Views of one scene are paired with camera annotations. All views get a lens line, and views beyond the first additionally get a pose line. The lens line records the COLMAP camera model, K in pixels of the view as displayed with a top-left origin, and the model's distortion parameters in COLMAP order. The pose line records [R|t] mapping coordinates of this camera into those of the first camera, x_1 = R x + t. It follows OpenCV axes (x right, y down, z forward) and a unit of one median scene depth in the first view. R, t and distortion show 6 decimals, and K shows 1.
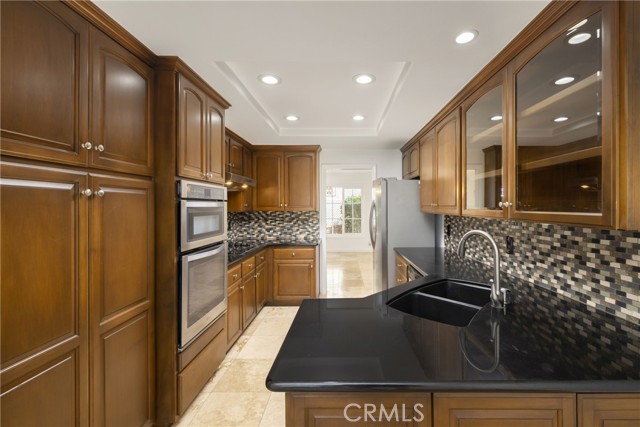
lens RADIAL K [[272.6, 0, 335.9], [0, 272.6, 206.7], [0, 0, 1]] dist [-0.003272, 0.000734]
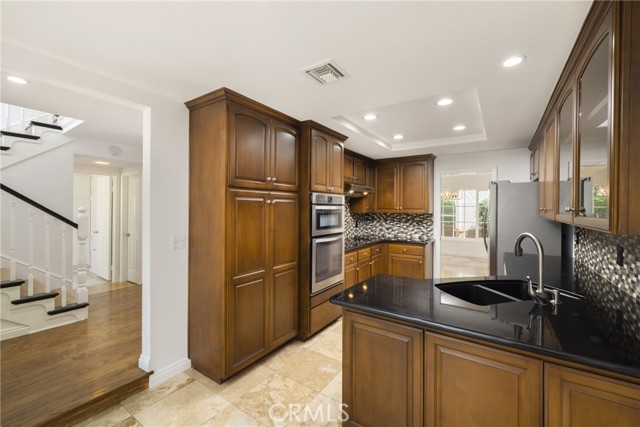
lens RADIAL K [[272.6, 0, 319.3], [0, 272.6, 211.8], [0, 0, 1]] dist [-0.003272, 0.000734]
pose [[0.822508, 0.014533, -0.568569, 0.356370], [-0.008256, 0.999873, 0.013614, -0.005070], [0.568694, -0.006504, 0.822523, -0.296382]]
